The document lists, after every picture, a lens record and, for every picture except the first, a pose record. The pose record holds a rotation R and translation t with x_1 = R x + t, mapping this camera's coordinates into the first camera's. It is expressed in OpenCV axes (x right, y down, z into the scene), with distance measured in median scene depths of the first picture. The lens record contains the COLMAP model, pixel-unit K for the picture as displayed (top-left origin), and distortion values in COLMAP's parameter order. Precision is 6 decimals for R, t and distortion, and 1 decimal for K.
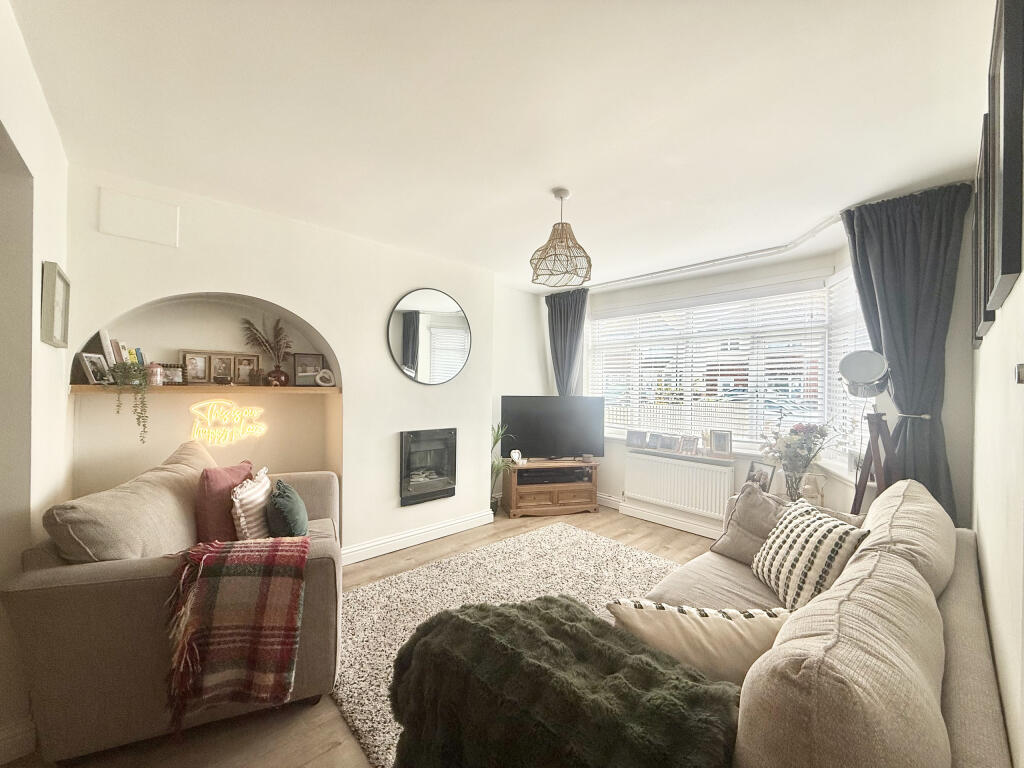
lens RADIAL K [[405.8, 0, 510.3], [0, 405.8, 384.2], [0, 0, 1]] dist [0.001538, -0.000166]
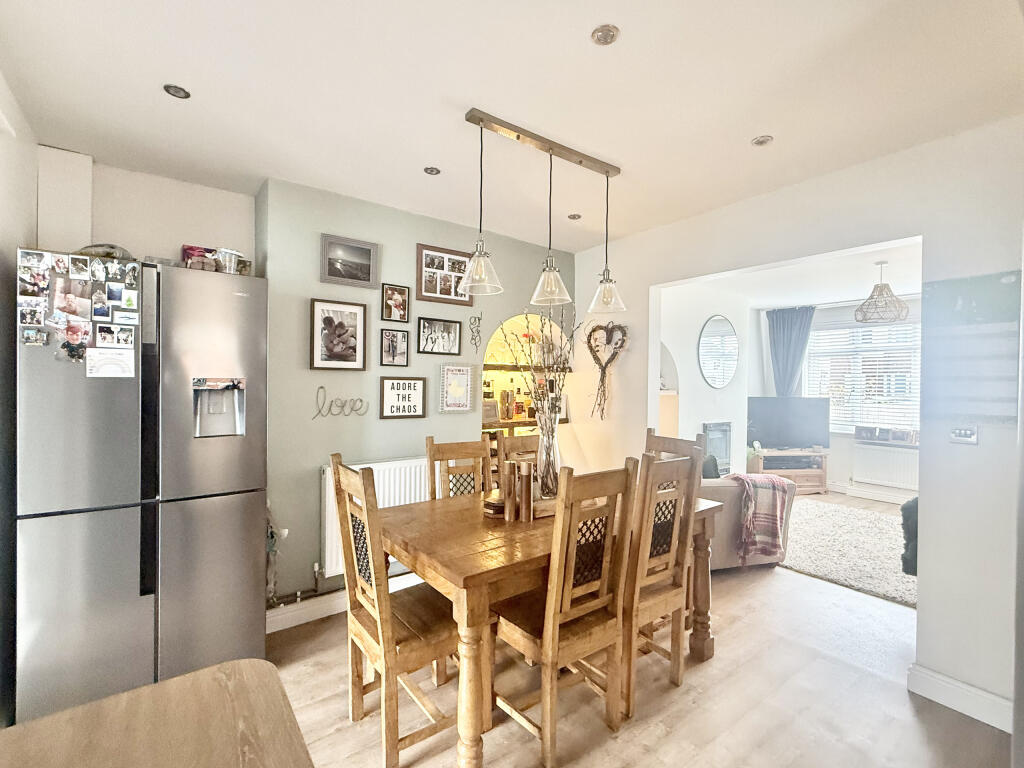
lens RADIAL K [[474.9, 0, 508.1], [0, 474.9, 387.5], [0, 0, 1]] dist [0.001192, 0.000167]
pose [[0.994656, -0.000297, -0.103240, -0.570573], [0.001605, 0.999920, 0.012578, -0.017716], [0.103228, -0.012676, 0.994577, -0.479970]]
